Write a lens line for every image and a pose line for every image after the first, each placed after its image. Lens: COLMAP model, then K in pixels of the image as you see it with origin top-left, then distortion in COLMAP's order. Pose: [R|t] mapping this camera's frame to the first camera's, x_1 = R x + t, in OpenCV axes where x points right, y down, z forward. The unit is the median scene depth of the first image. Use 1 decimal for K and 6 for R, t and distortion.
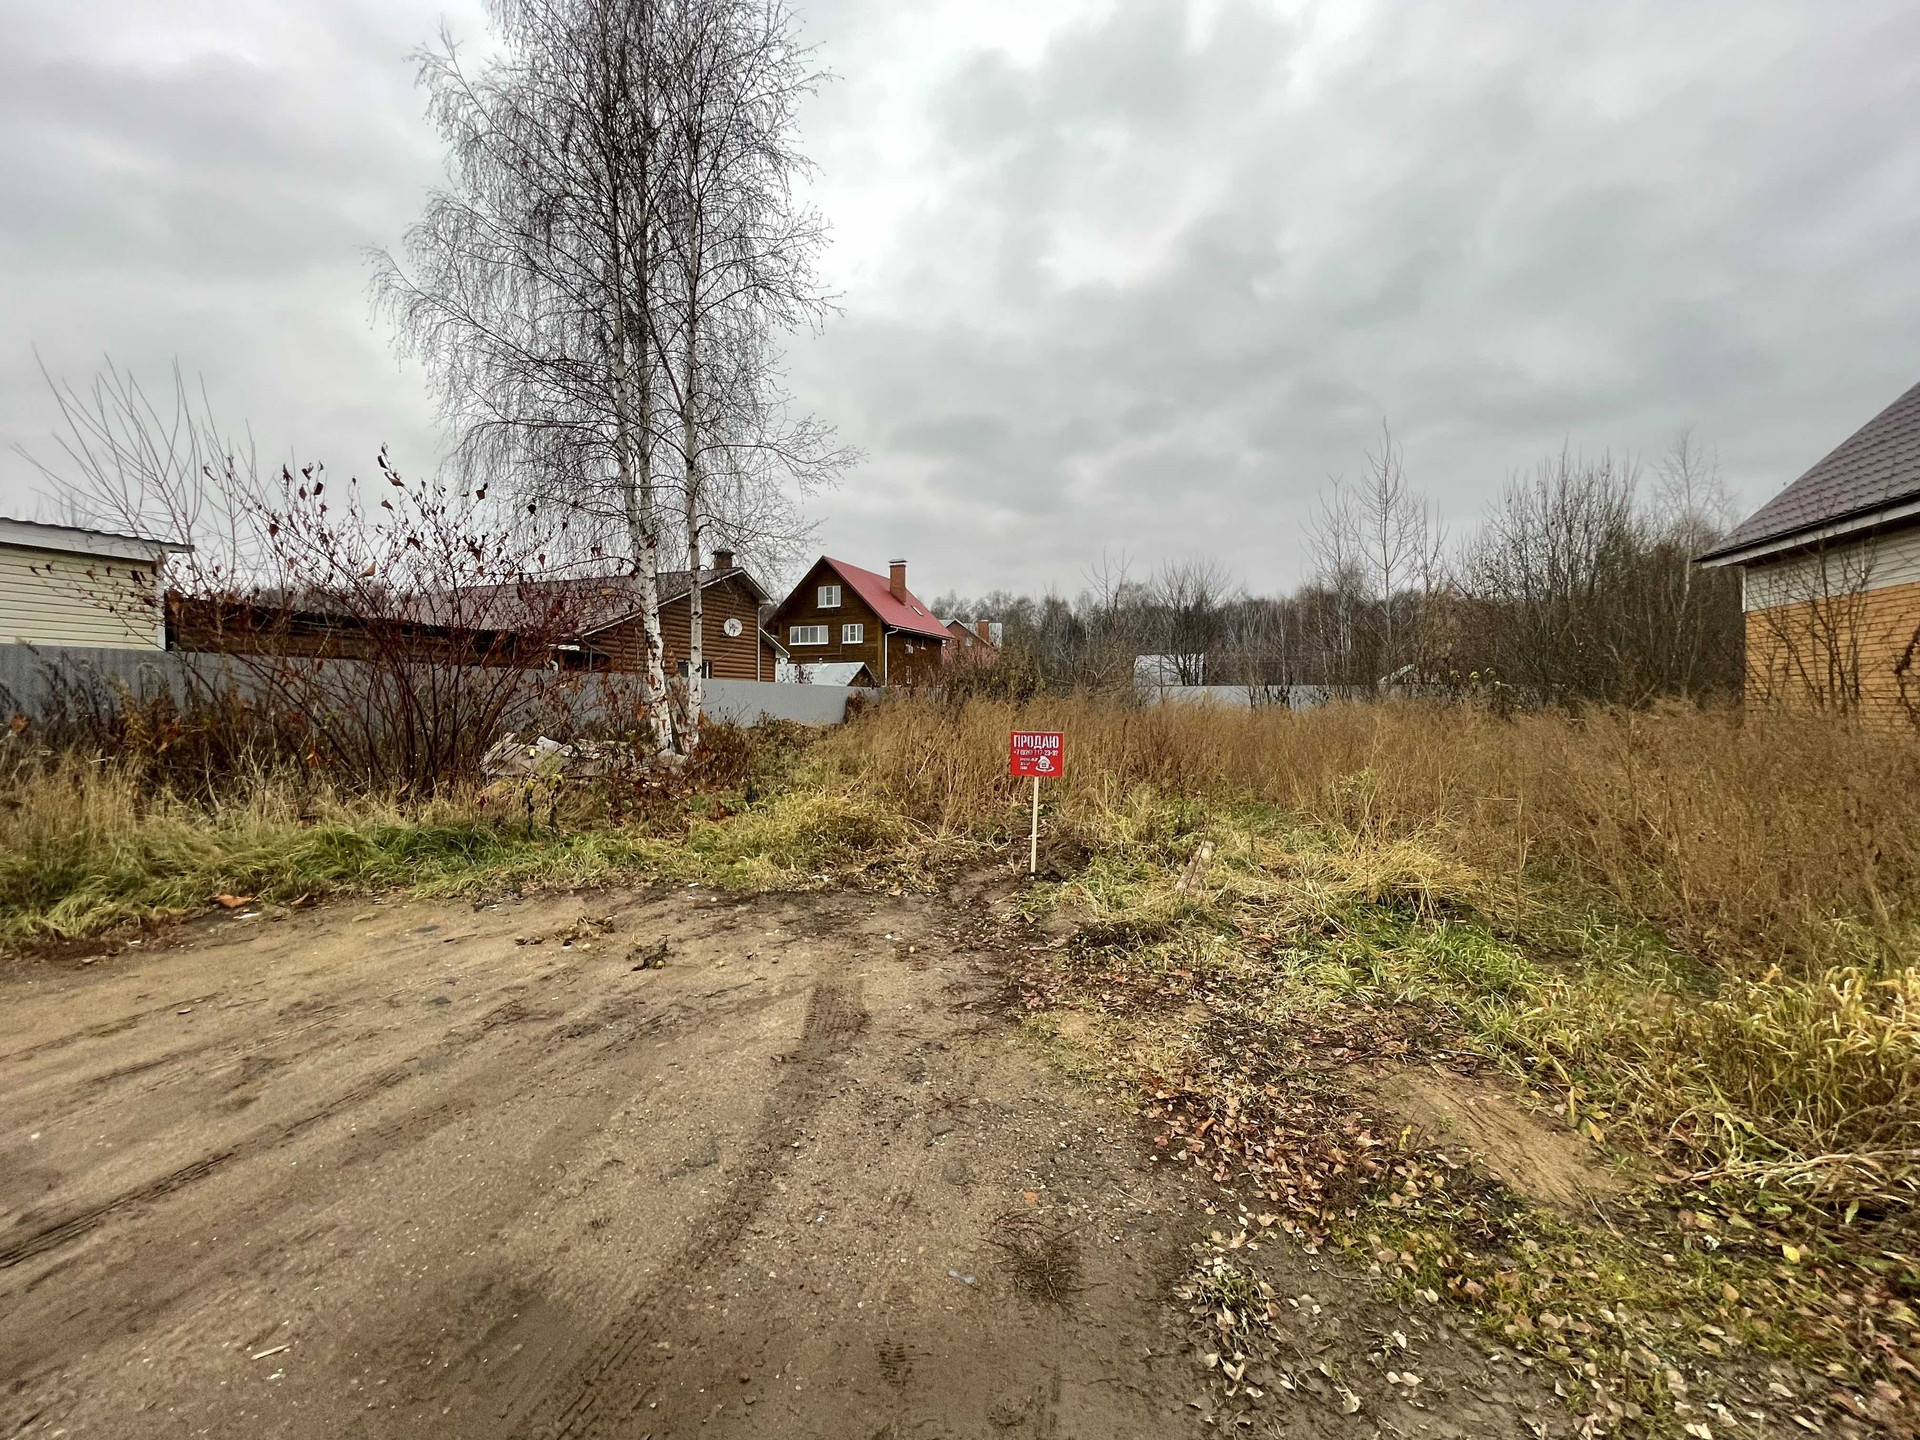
lens RADIAL K [[769.0, 0, 952.8], [0, 769.0, 726.1], [0, 0, 1]] dist [0.001112, -0.000025]
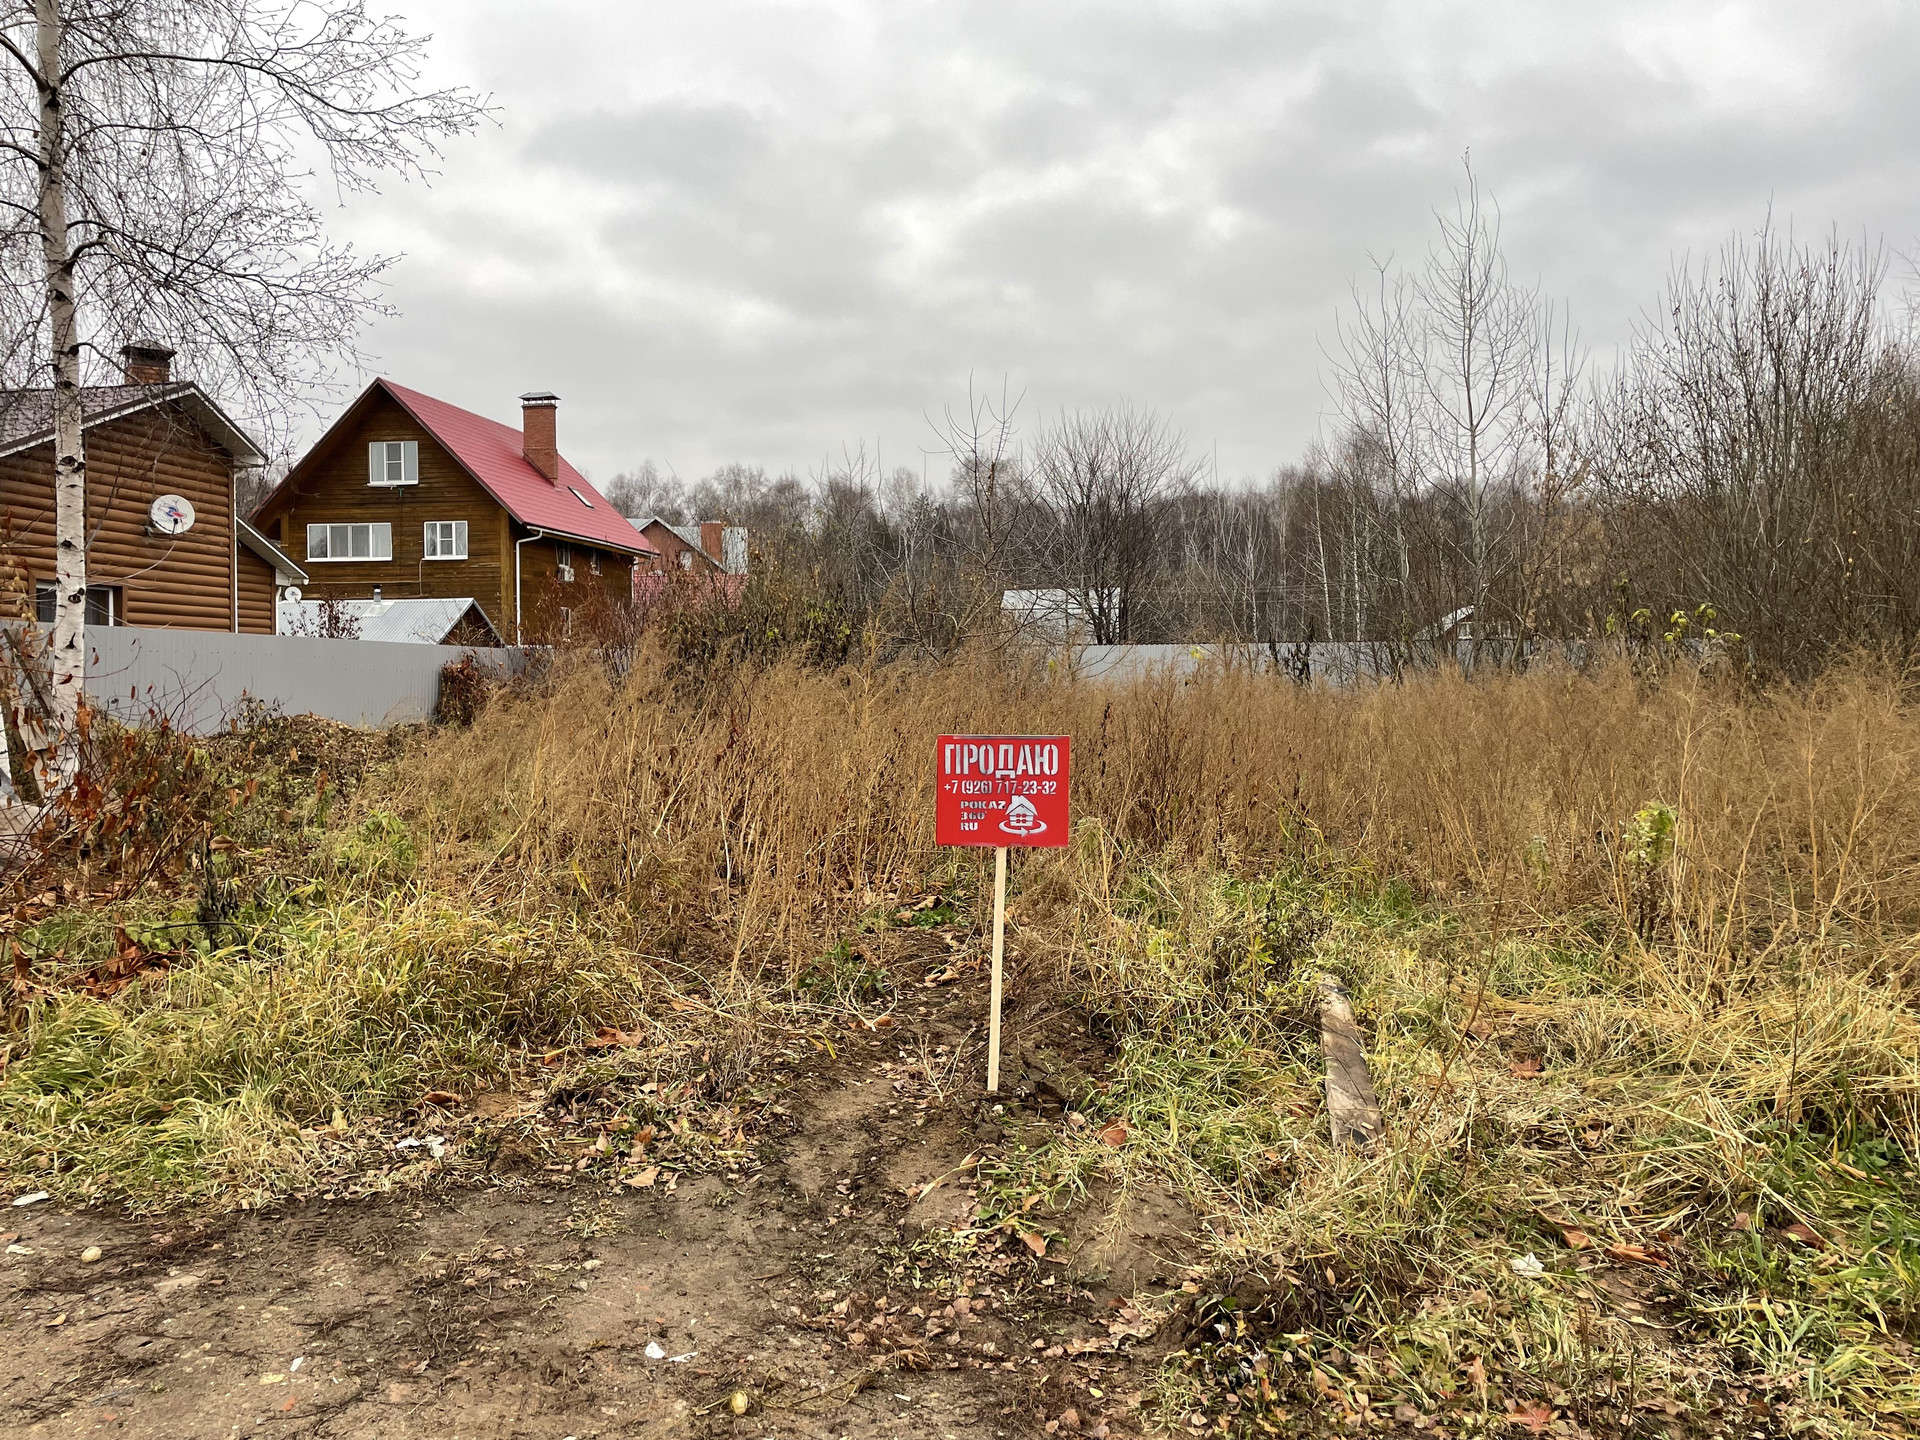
lens RADIAL K [[1440.9, 0, 950.9], [0, 1440.9, 707.2], [0, 0, 1]] dist [0.095671, -0.125249]
pose [[0.978743, -0.010730, 0.204808, -0.033197], [0.013107, 0.999862, -0.010254, 0.000206], [-0.204669, 0.012720, 0.978749, 0.134481]]
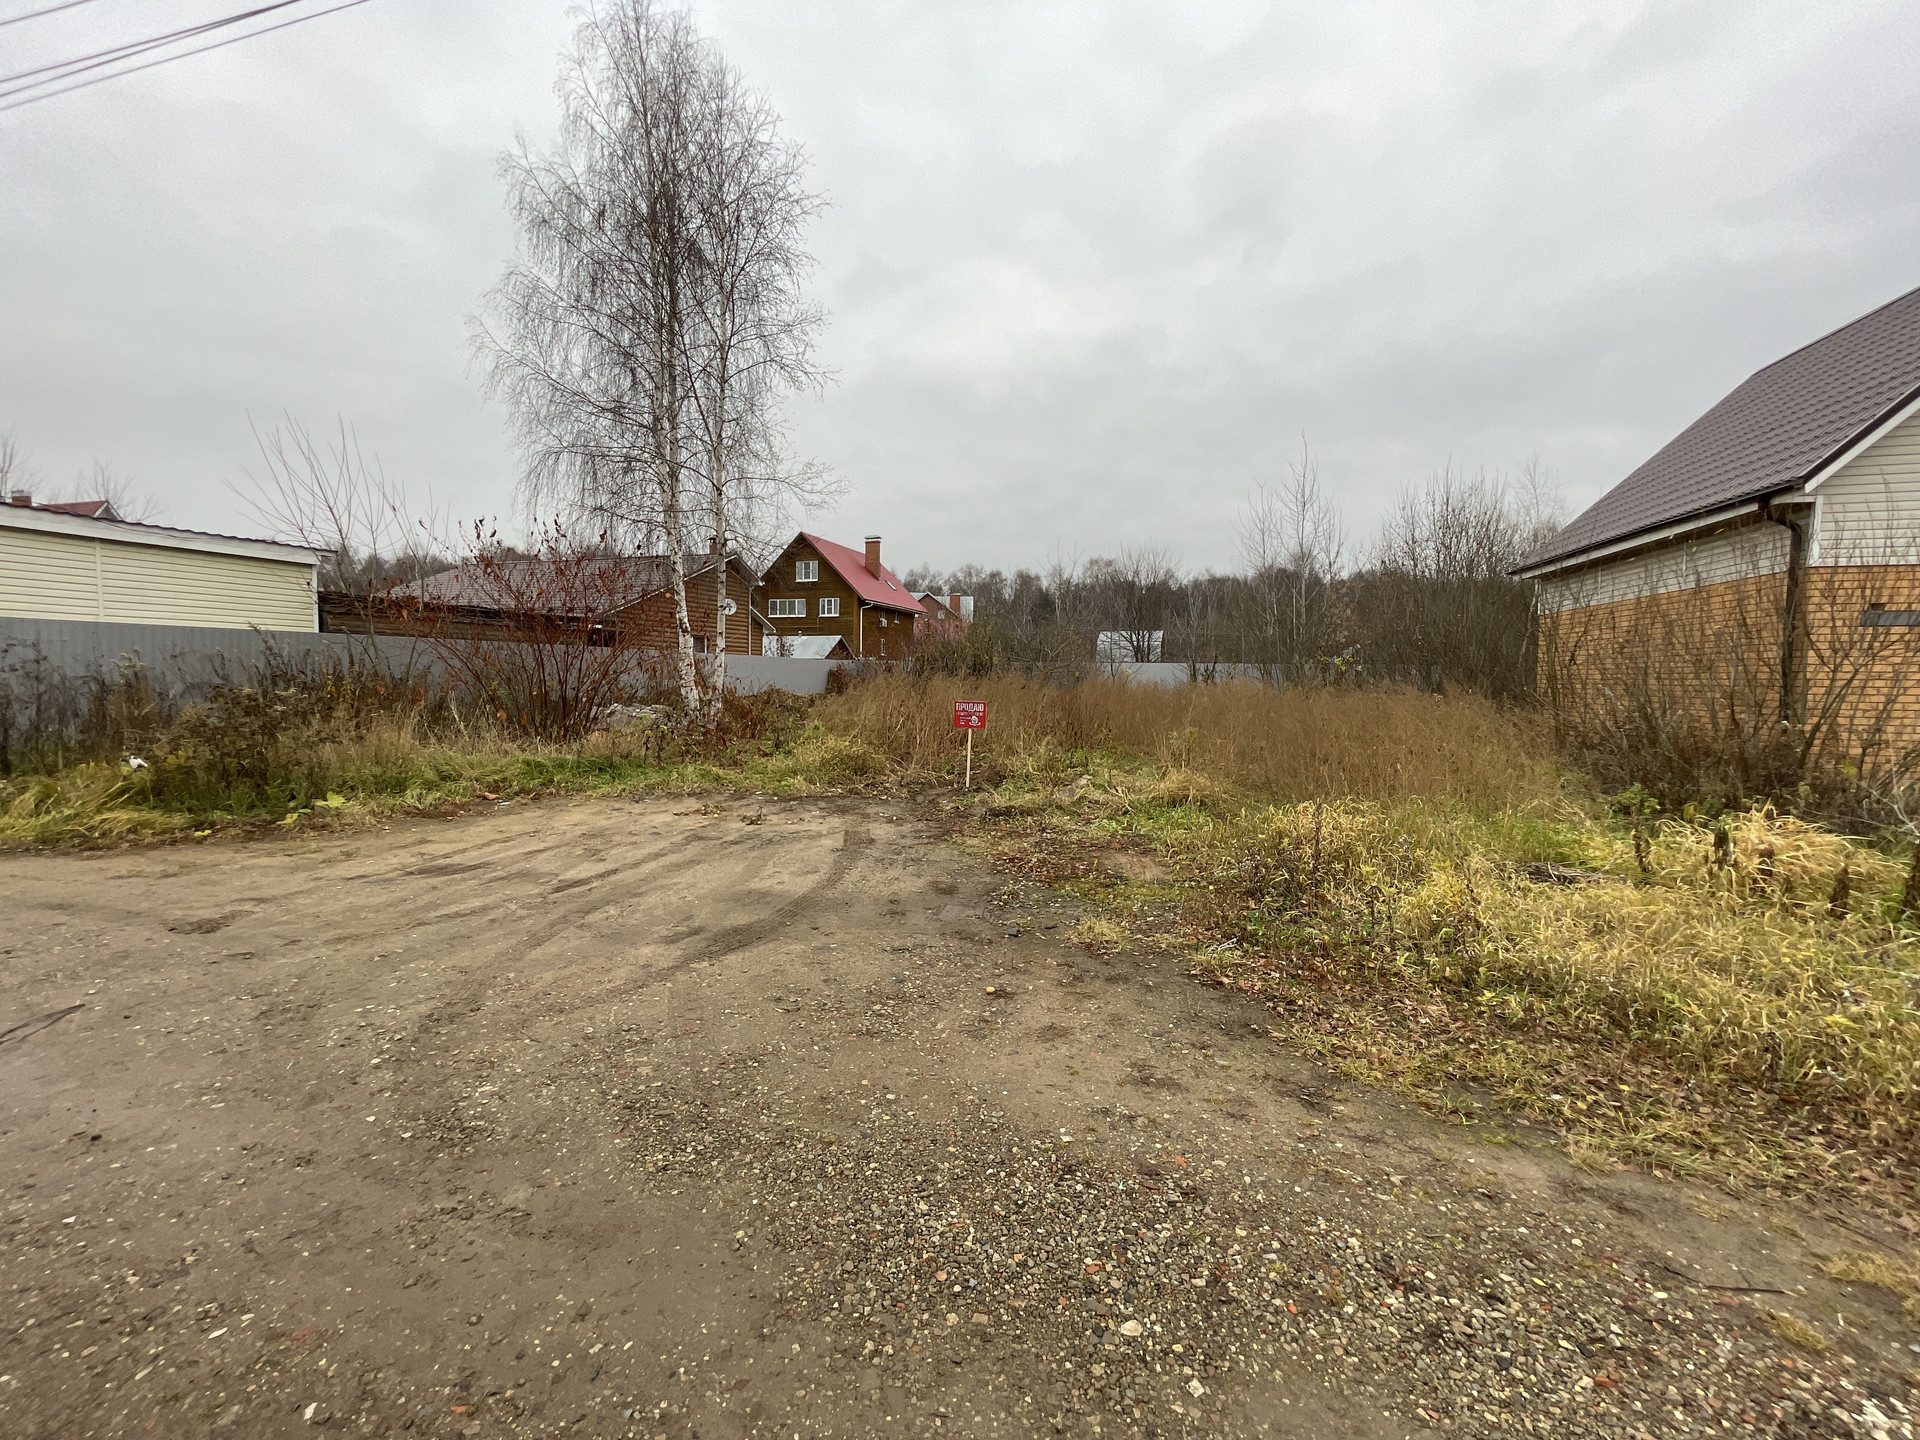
lens RADIAL K [[769.0, 0, 952.8], [0, 769.0, 726.1], [0, 0, 1]] dist [0.001112, -0.000025]
pose [[0.999281, 0.009917, 0.036606, 0.006082], [-0.011308, 0.999214, 0.038004, -0.000526], [-0.036200, -0.038391, 0.998607, -0.307508]]
